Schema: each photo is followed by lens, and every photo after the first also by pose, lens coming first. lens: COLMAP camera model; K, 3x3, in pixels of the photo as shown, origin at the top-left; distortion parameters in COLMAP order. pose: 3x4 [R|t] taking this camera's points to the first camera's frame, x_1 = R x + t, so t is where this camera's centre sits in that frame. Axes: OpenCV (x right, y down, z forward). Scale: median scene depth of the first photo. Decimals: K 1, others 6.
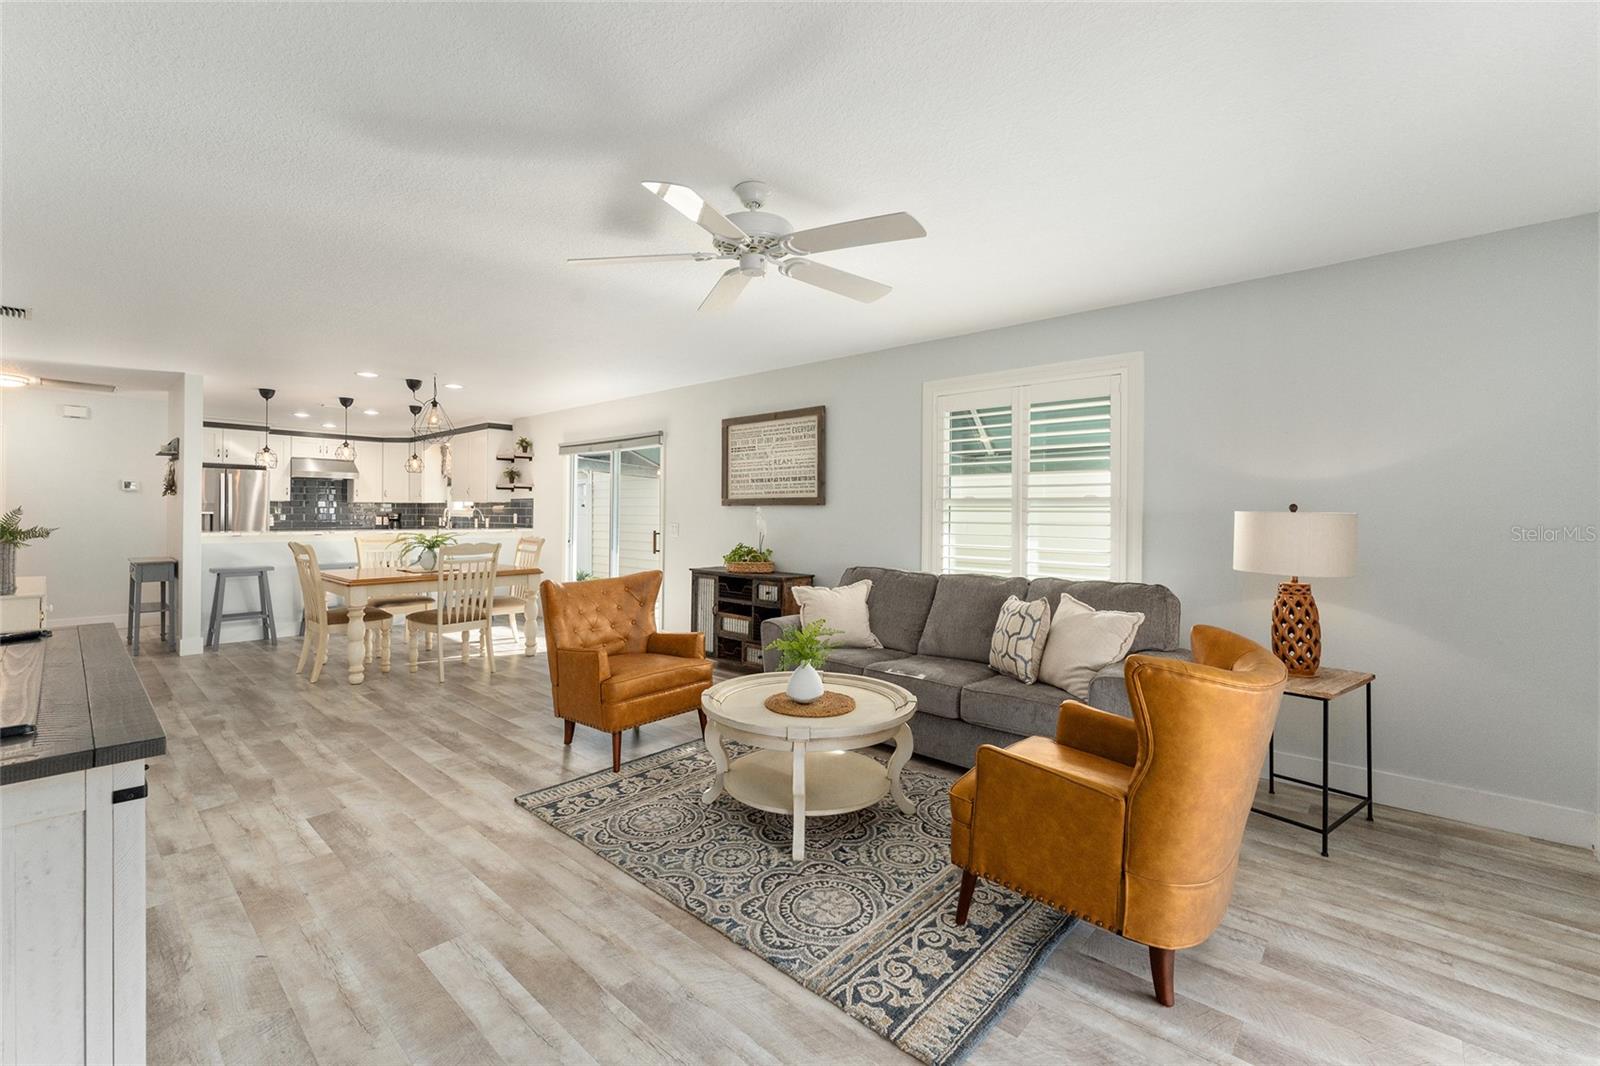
lens RADIAL K [[673.6, 0, 779.7], [0, 673.6, 515.1], [0, 0, 1]] dist [-0.004570, -0.000143]
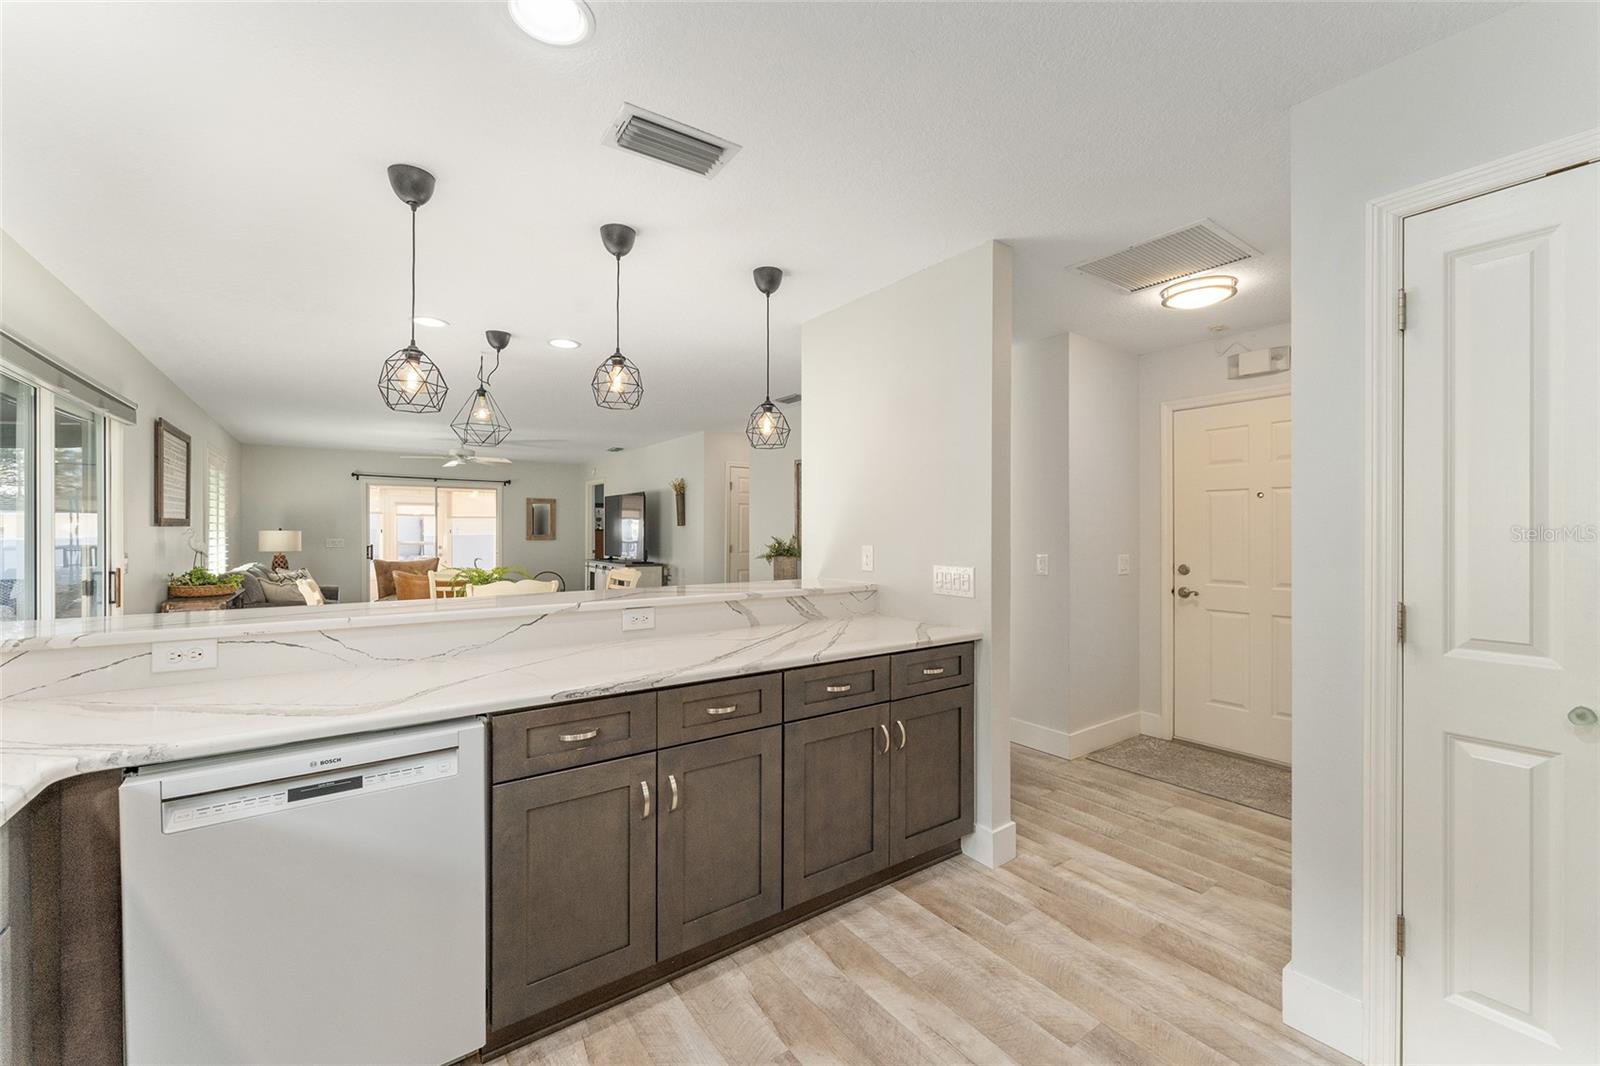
lens RADIAL K [[638.2, 0, 791.0], [0, 638.2, 530.6], [0, 0, 1]] dist [0.000091, 0.000212]
pose [[-0.978867, -0.010141, 0.204248, -1.110005], [-0.009501, 0.999946, 0.004116, -0.021294], [-0.204279, 0.002089, -0.978911, 1.810830]]
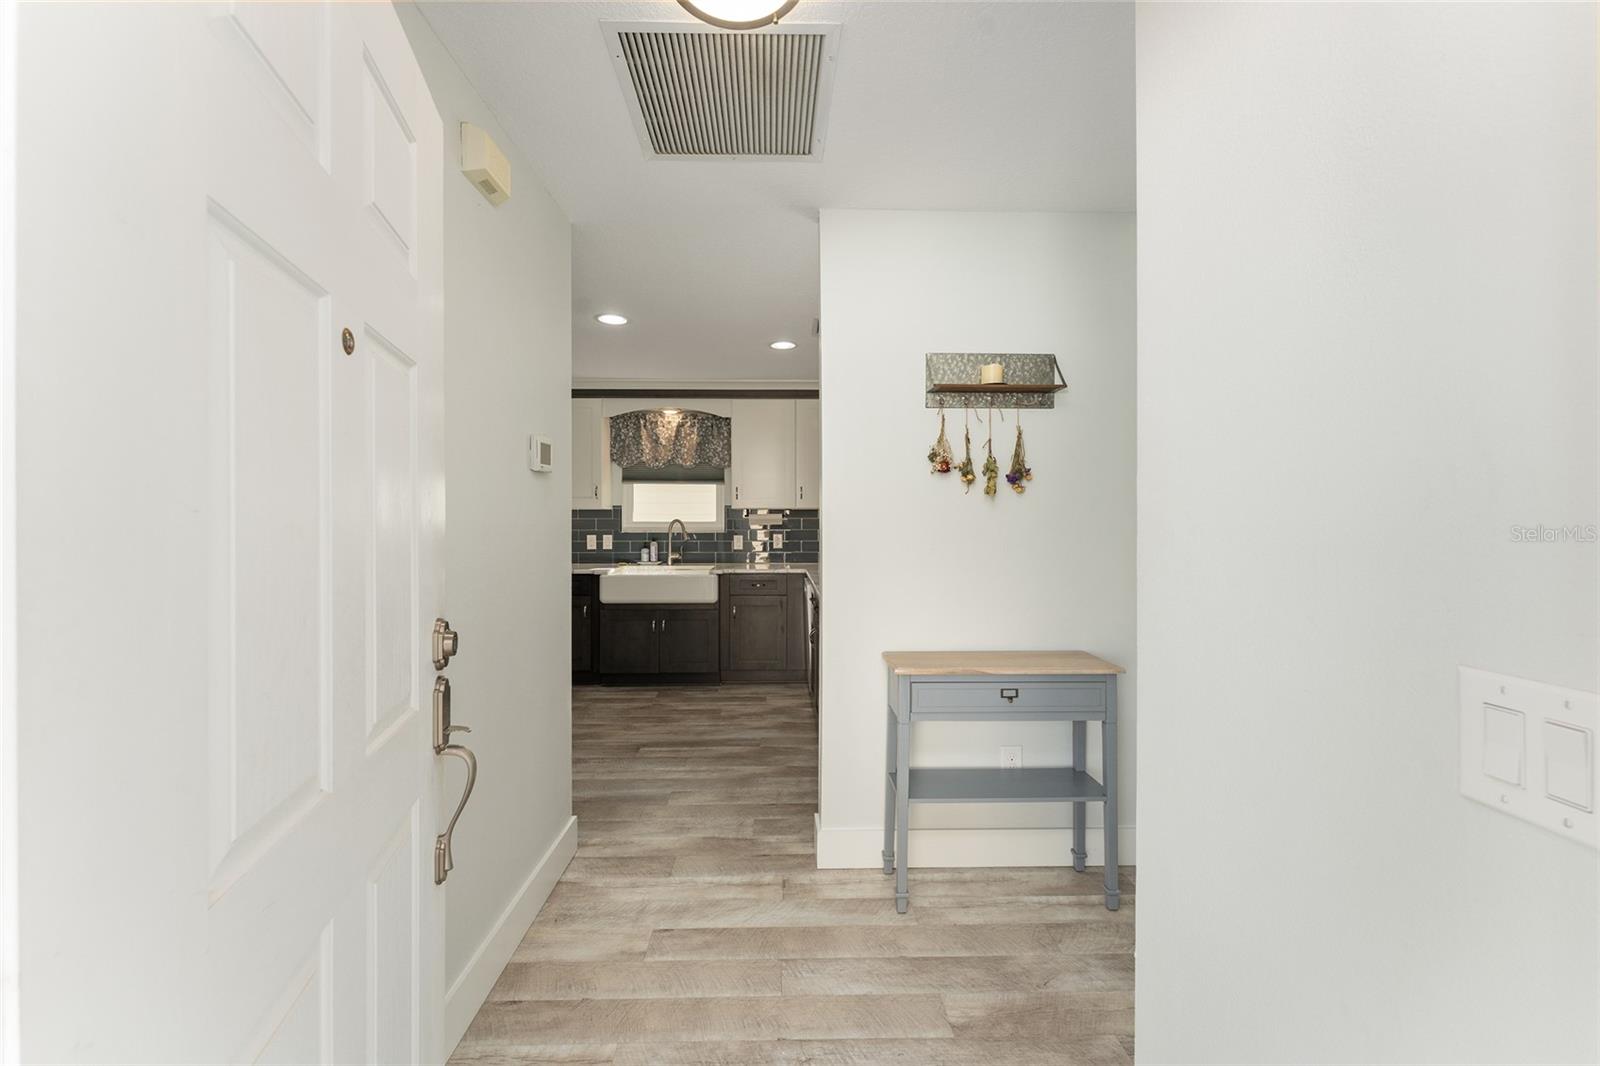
lens RADIAL K [[638.2, 0, 793.5], [0, 638.2, 524.2], [0, 0, 1]] dist [0.000091, 0.000212]
pose [[0.716277, -0.013205, 0.697691, -1.513438], [0.007807, 0.999910, 0.010910, -0.020276], [-0.697772, -0.002368, 0.716316, 0.970166]]
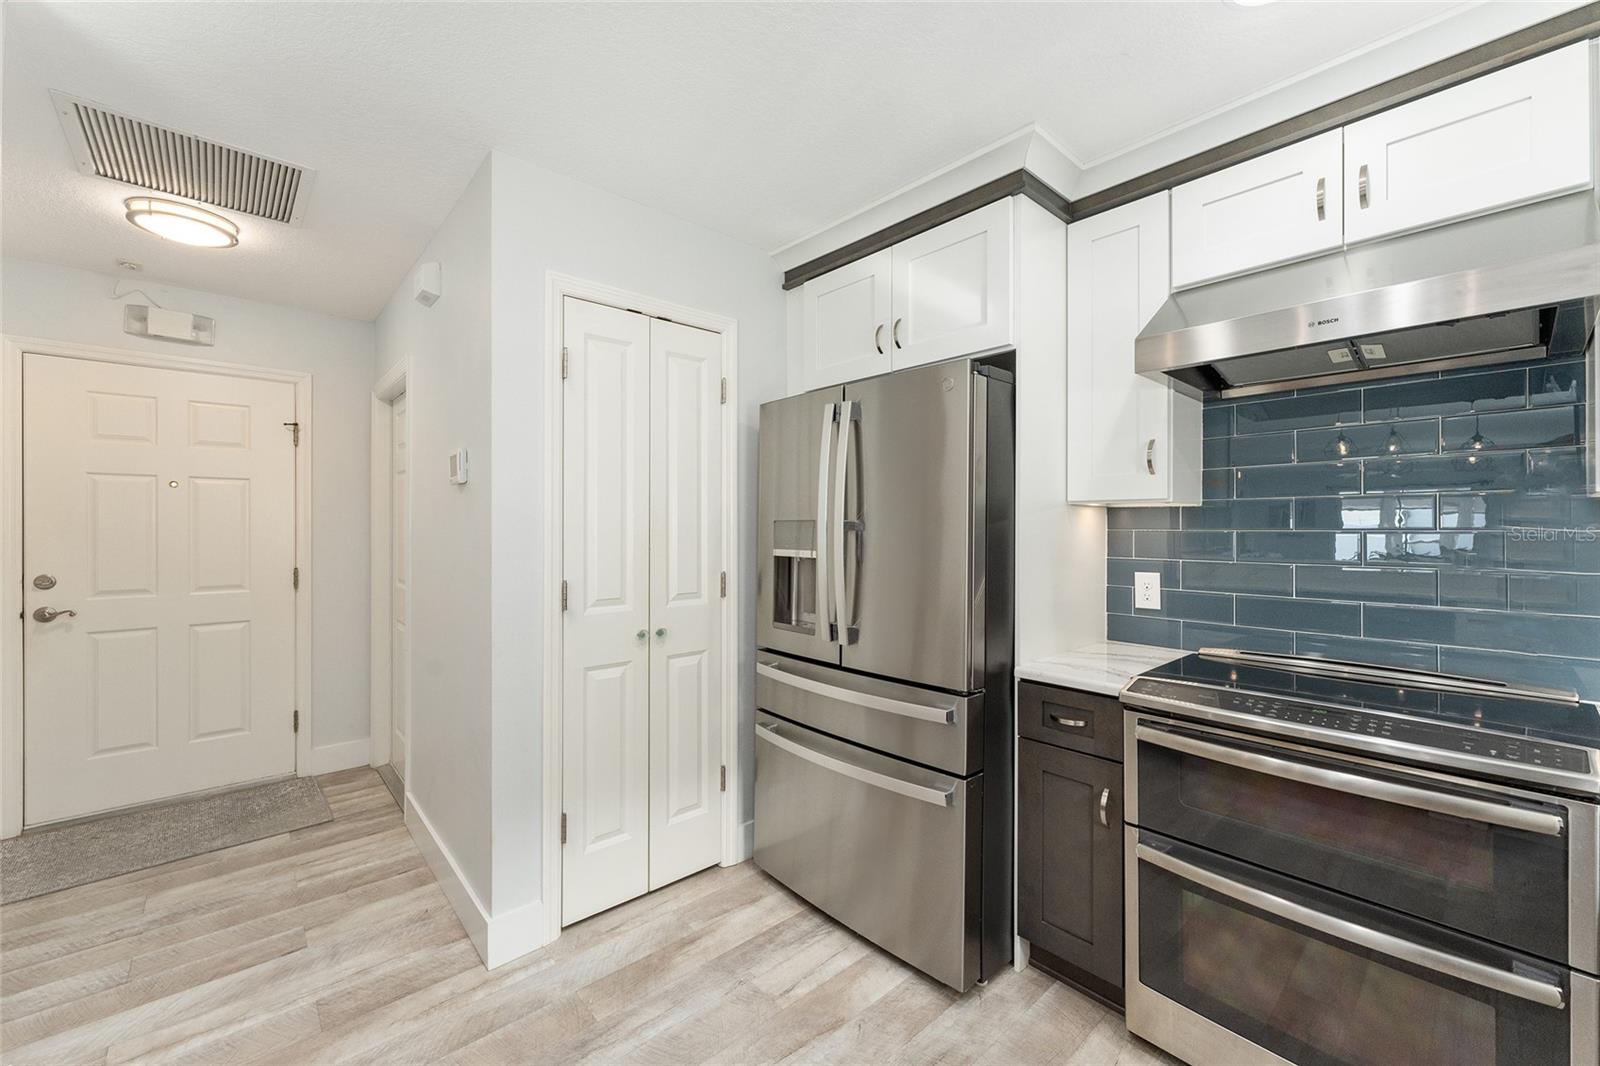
lens RADIAL K [[638.2, 0, 788.0], [0, 638.2, 526.4], [0, 0, 1]] dist [0.000091, 0.000212]
pose [[-0.103989, -0.009425, -0.994534, -0.944978], [-0.003842, 0.999951, -0.009075, -0.020226], [0.994571, 0.002877, -0.104020, 1.643487]]
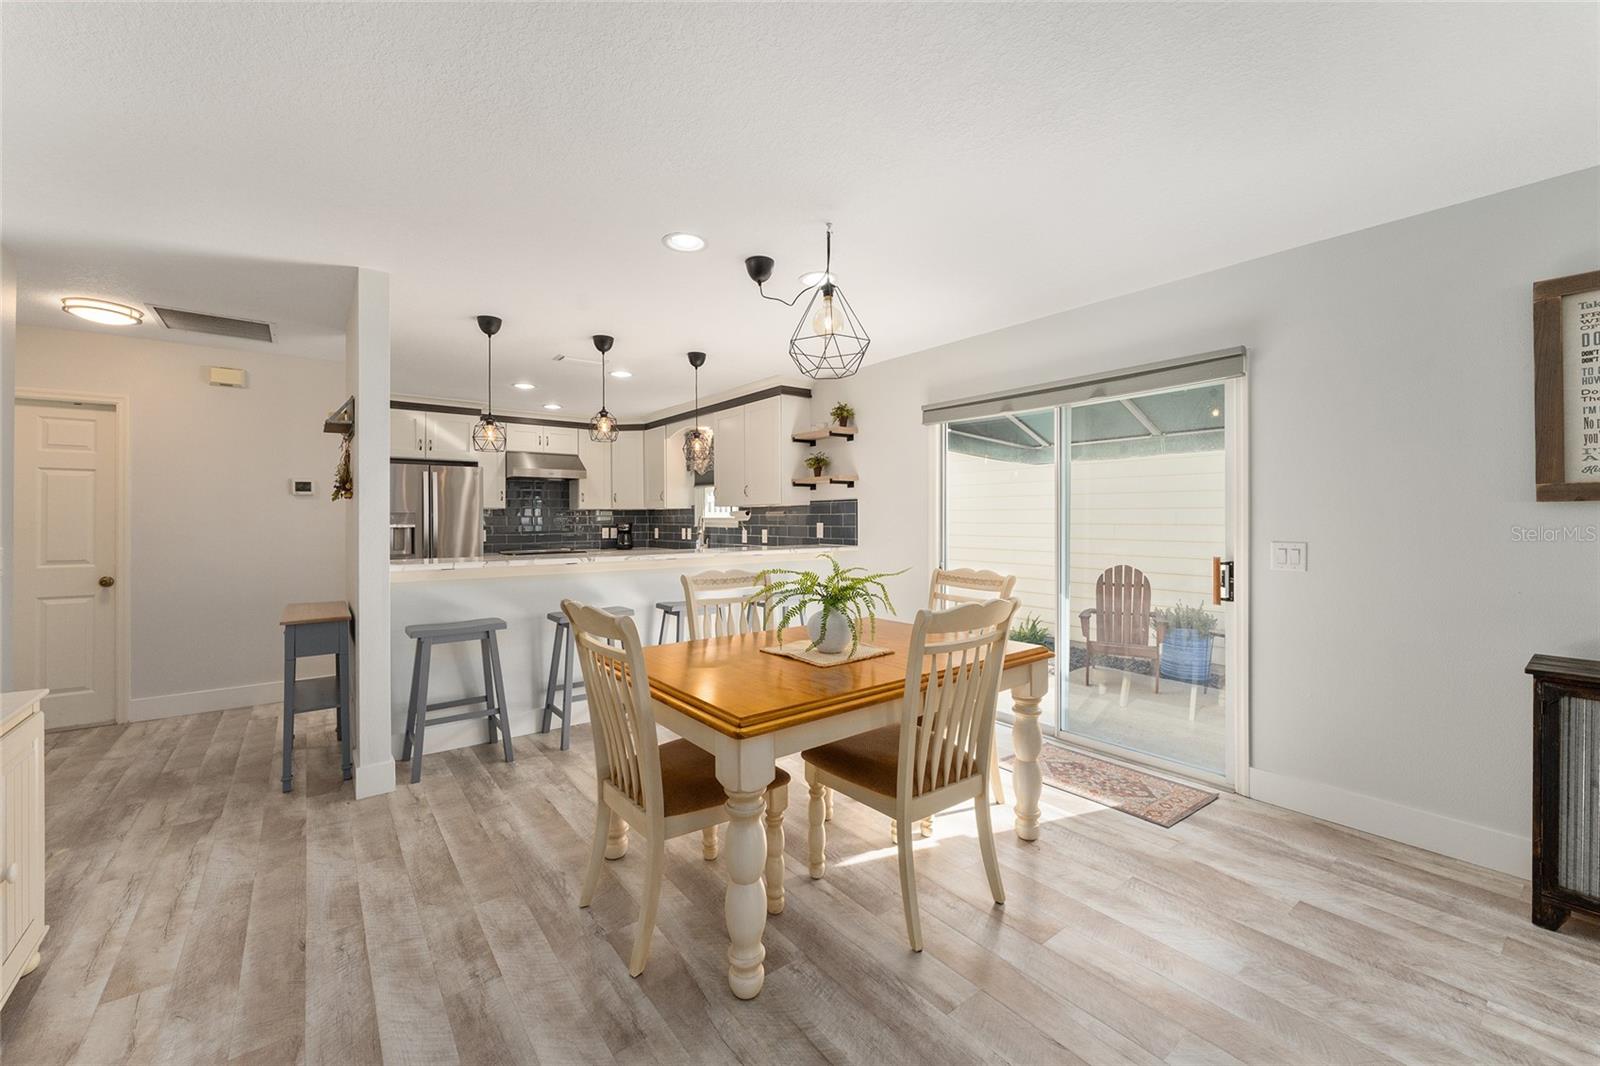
lens RADIAL K [[638.2, 0, 786.4], [0, 638.2, 516.9], [0, 0, 1]] dist [0.000091, 0.000212]
pose [[0.983665, -0.011976, -0.179612, -0.517798], [0.011282, 0.999924, -0.004885, -0.008550], [0.179657, 0.002778, 0.983725, 0.627900]]
